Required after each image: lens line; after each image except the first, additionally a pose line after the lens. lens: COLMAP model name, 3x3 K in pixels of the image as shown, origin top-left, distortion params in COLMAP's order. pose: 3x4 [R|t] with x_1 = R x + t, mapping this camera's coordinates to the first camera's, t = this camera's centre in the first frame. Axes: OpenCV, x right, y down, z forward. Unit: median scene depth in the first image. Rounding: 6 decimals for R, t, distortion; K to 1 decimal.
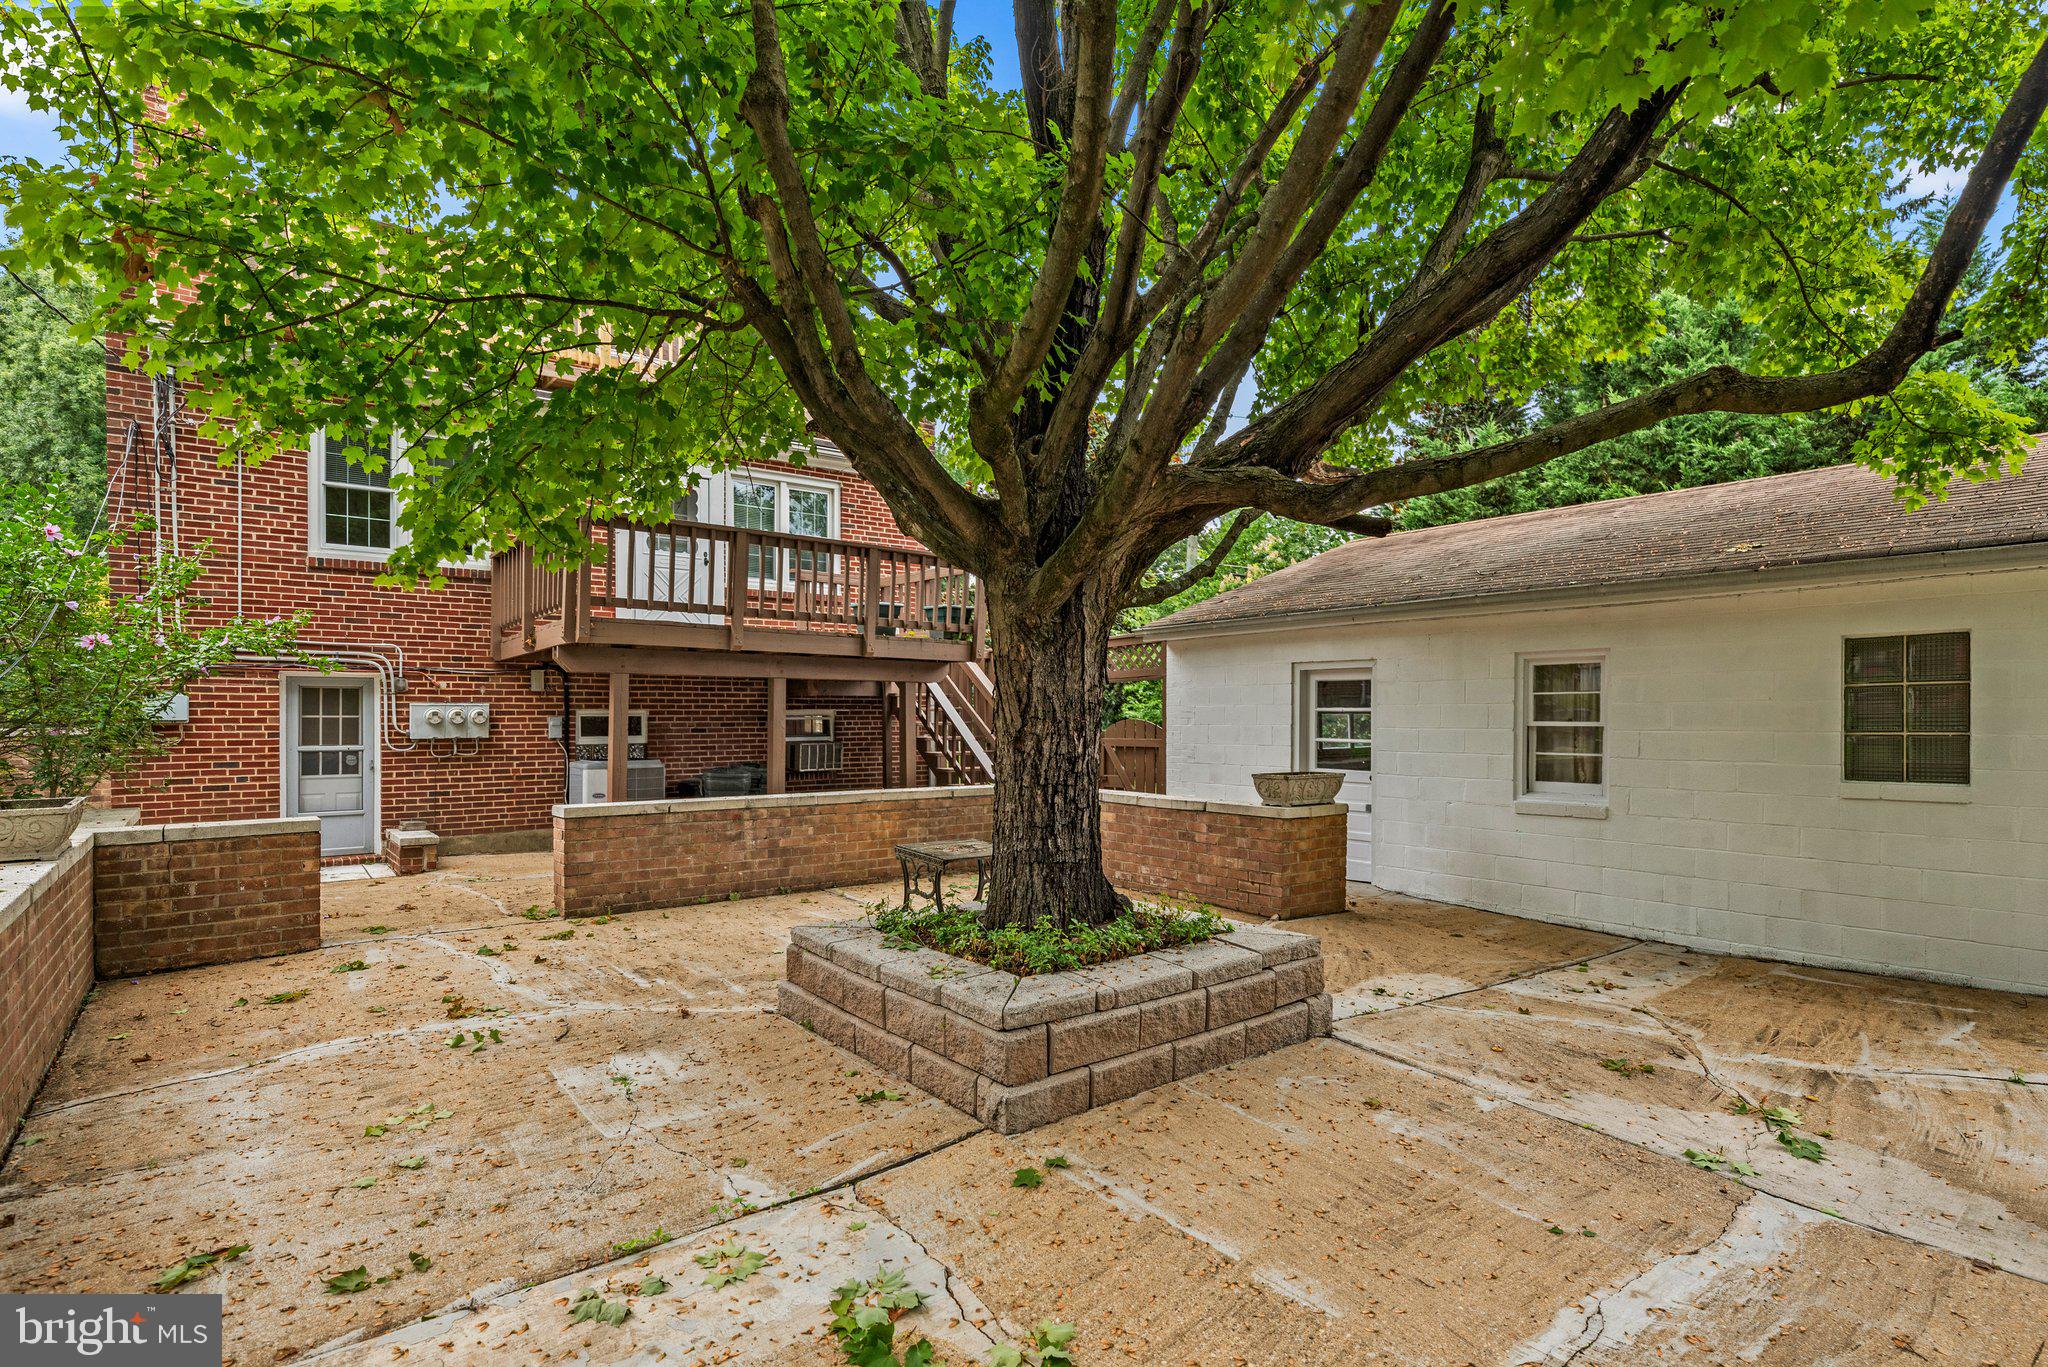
lens RADIAL K [[996.4, 0, 1015.7], [0, 996.4, 737.6], [0, 0, 1]] dist [-0.001385, -0.000438]
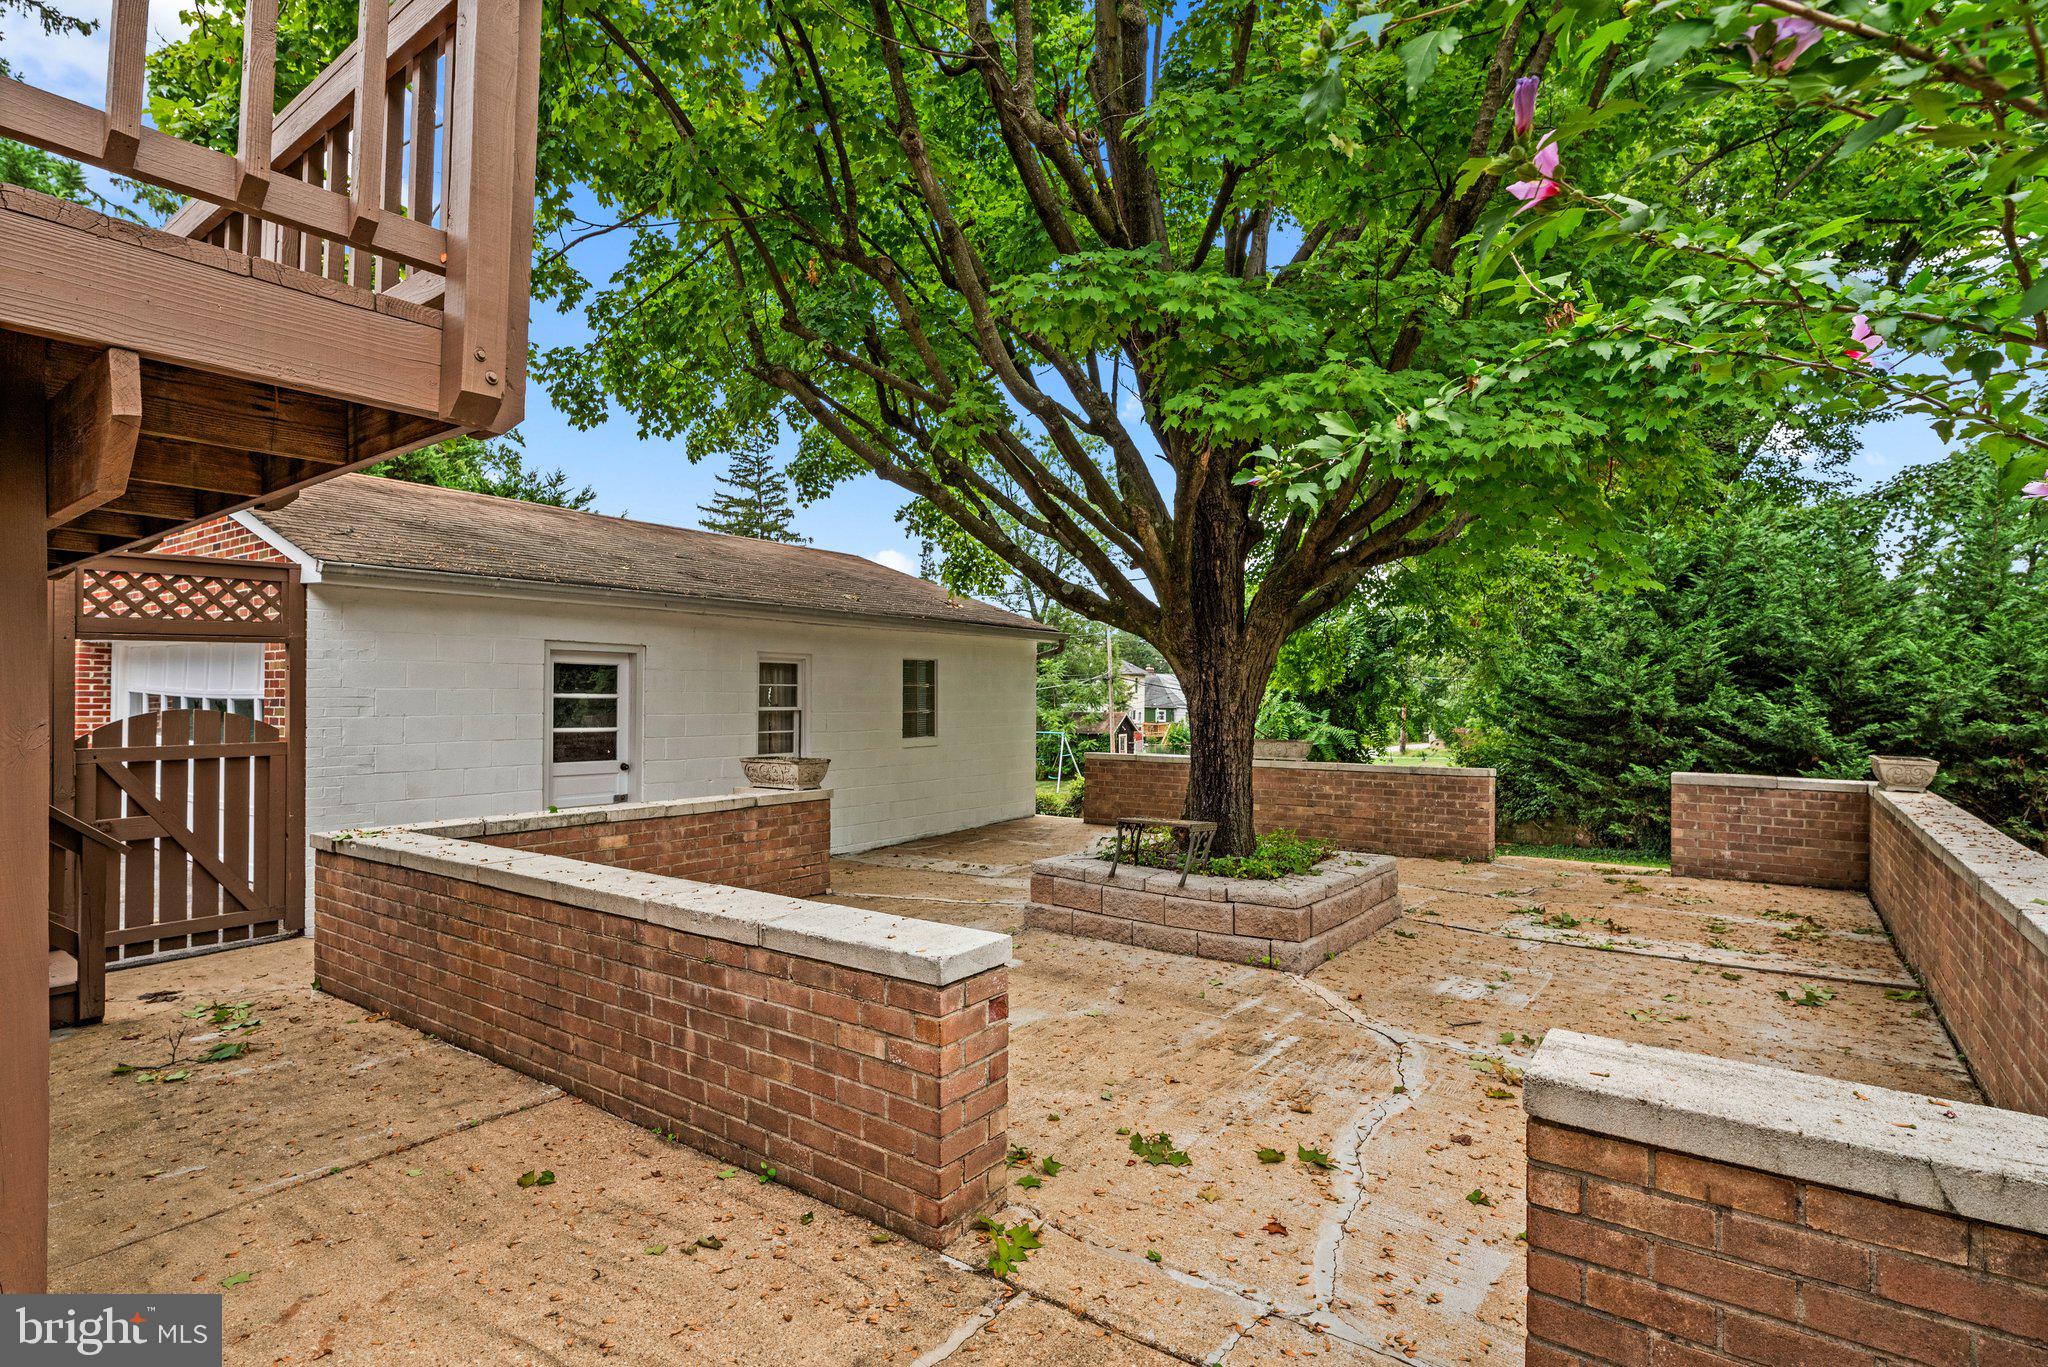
lens RADIAL K [[996.4, 0, 1015.7], [0, 996.4, 737.6], [0, 0, 1]] dist [-0.001385, -0.000438]
pose [[-0.253810, -0.038829, 0.966474, -1.116157], [0.017310, 0.998852, 0.044676, -0.040823], [-0.967099, 0.028069, -0.252846, 1.444618]]
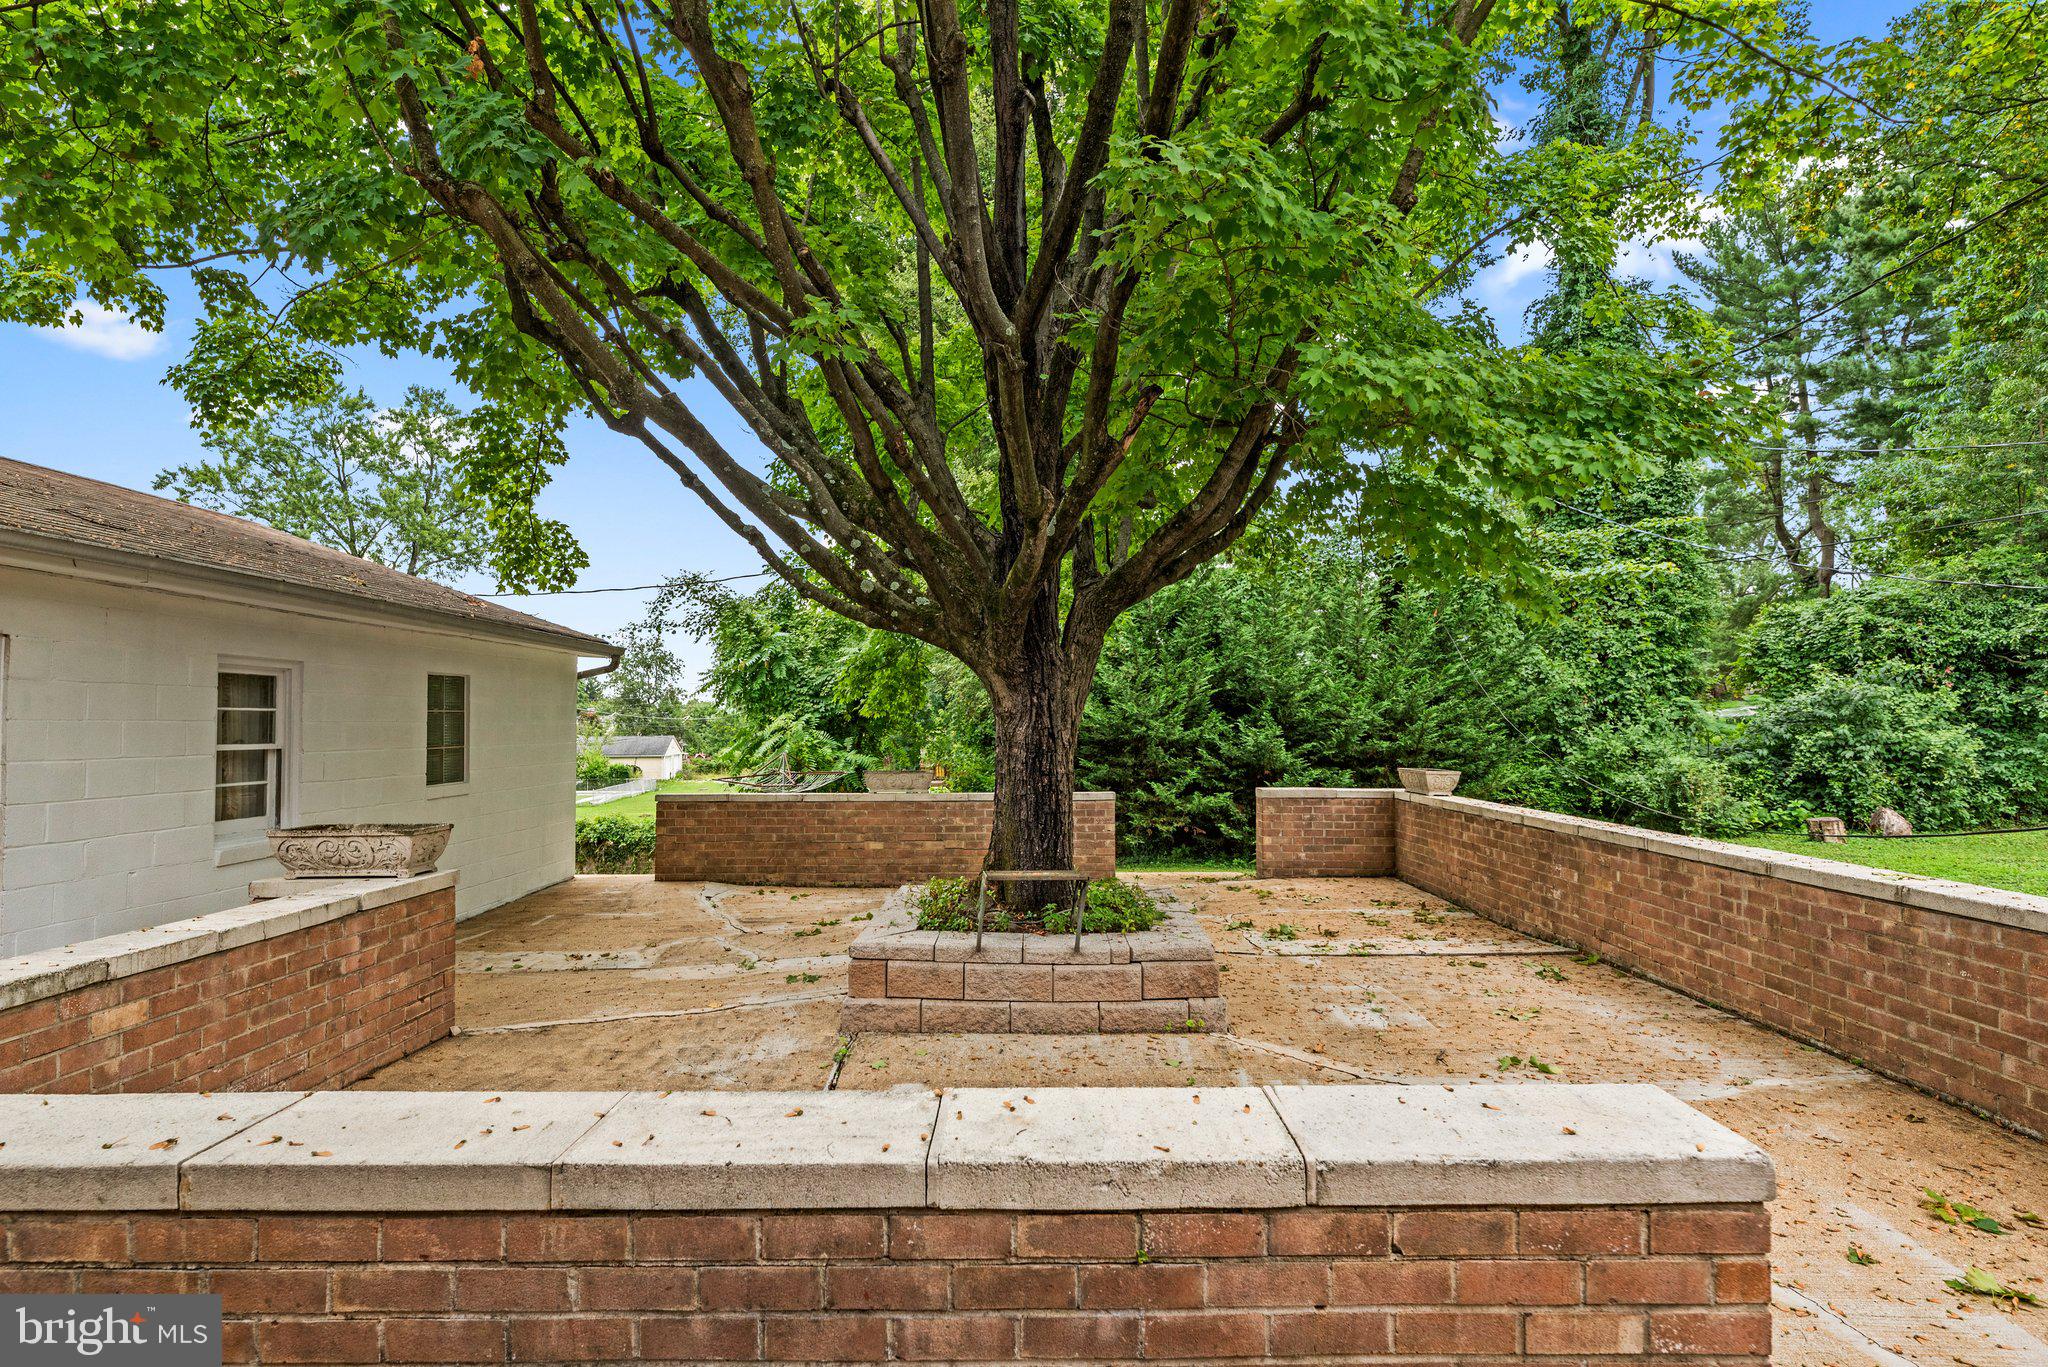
lens RADIAL K [[996.4, 0, 1015.7], [0, 996.4, 737.6], [0, 0, 1]] dist [-0.001385, -0.000438]
pose [[-0.775982, -0.004018, 0.630742, -0.640292], [0.017084, 0.999479, 0.027384, -0.046305], [-0.630524, 0.032025, -0.775509, 1.729766]]
